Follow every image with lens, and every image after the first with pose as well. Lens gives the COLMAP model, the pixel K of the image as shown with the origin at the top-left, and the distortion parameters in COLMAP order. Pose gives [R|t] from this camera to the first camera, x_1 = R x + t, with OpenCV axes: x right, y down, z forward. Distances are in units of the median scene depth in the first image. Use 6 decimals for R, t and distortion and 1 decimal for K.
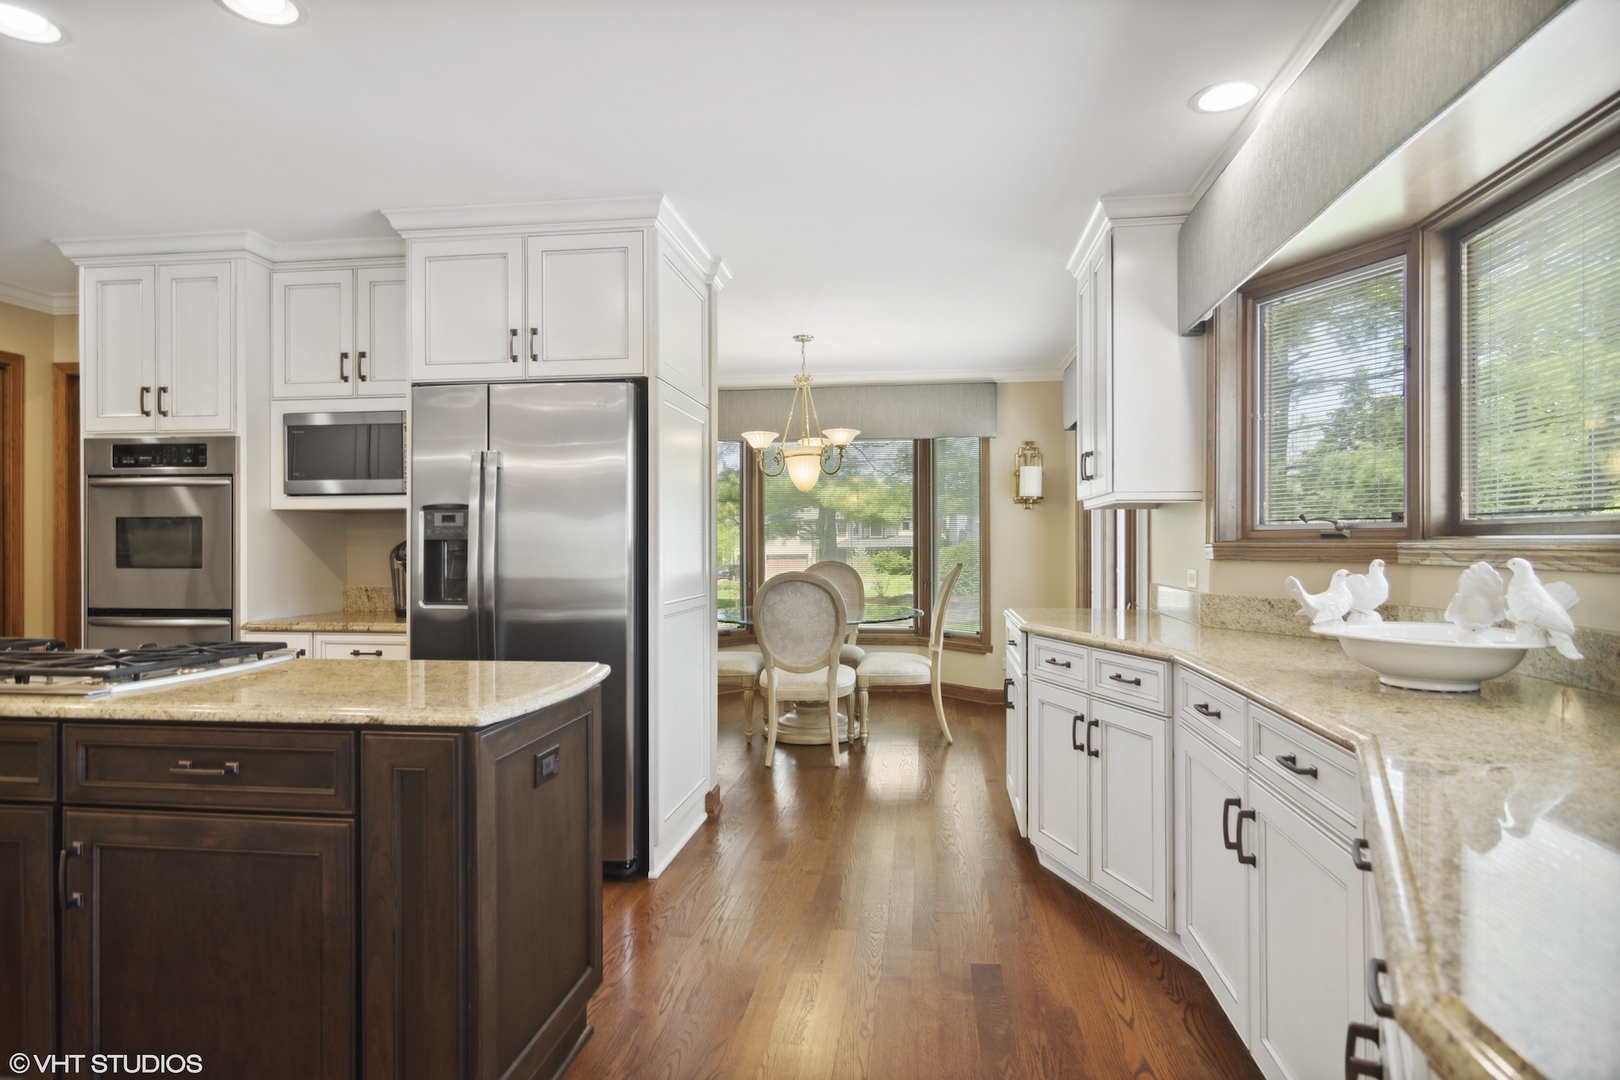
lens RADIAL K [[886.5, 0, 809.6], [0, 886.5, 542.1], [0, 0, 1]] dist [-0.001201, 0.004057]
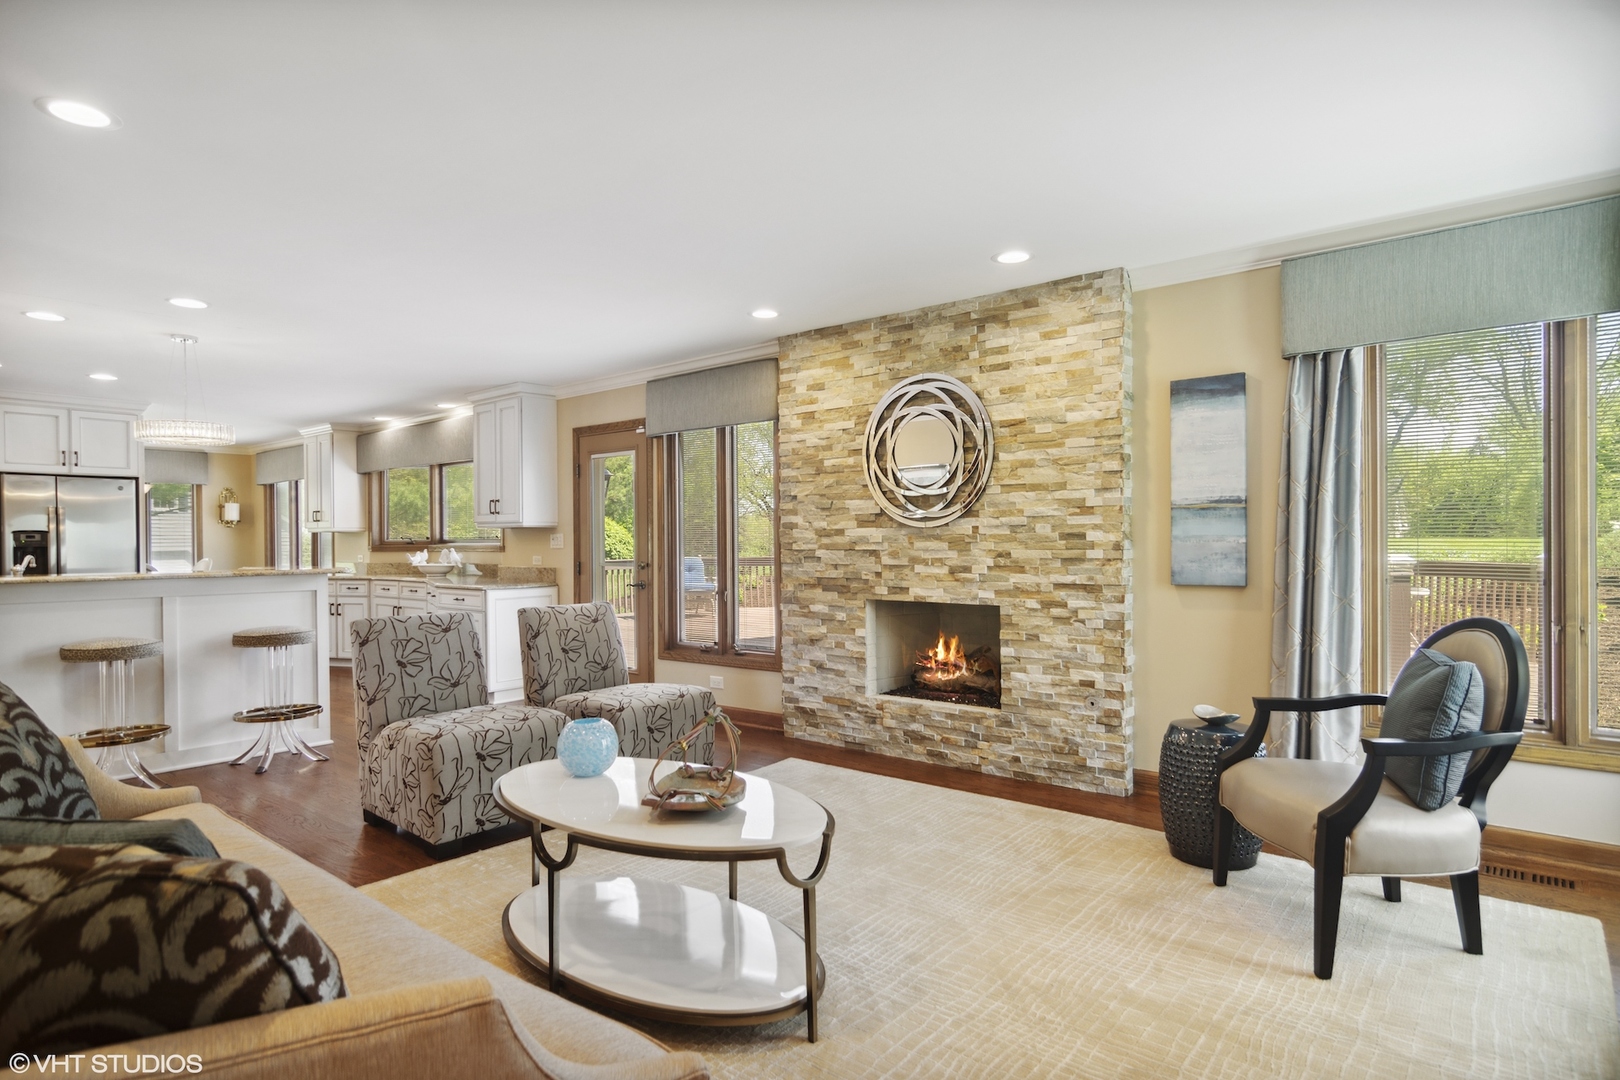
lens RADIAL K [[886.5, 0, 811.6], [0, 886.5, 547.5], [0, 0, 1]] dist [-0.001201, 0.004057]
pose [[0.526654, -0.010100, 0.850019, -1.086526], [0.007132, 0.999947, 0.007463, -0.003757], [-0.850050, 0.002132, 0.526698, -1.531774]]
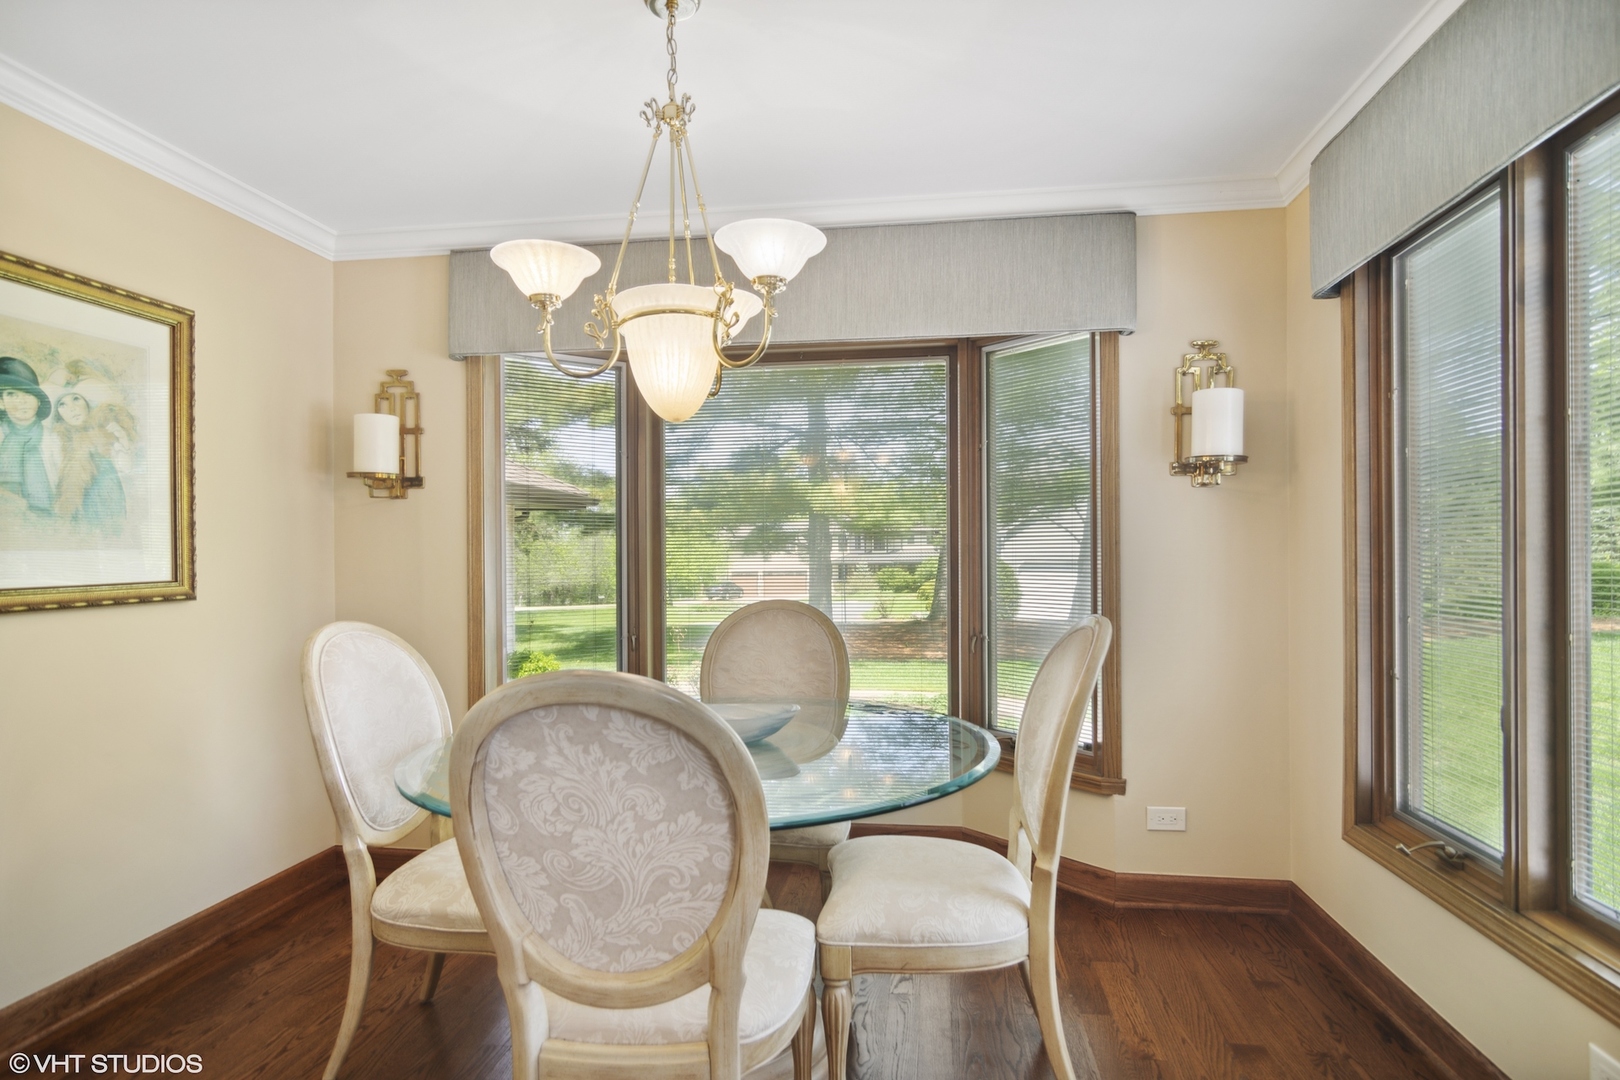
lens RADIAL K [[886.5, 0, 807.4], [0, 886.5, 555.3], [0, 0, 1]] dist [-0.001201, 0.004057]
pose [[0.999970, -0.005103, -0.005880, 0.072968], [0.005086, 0.999983, -0.002901, -0.000929], [0.005894, 0.002871, 0.999979, 0.928636]]
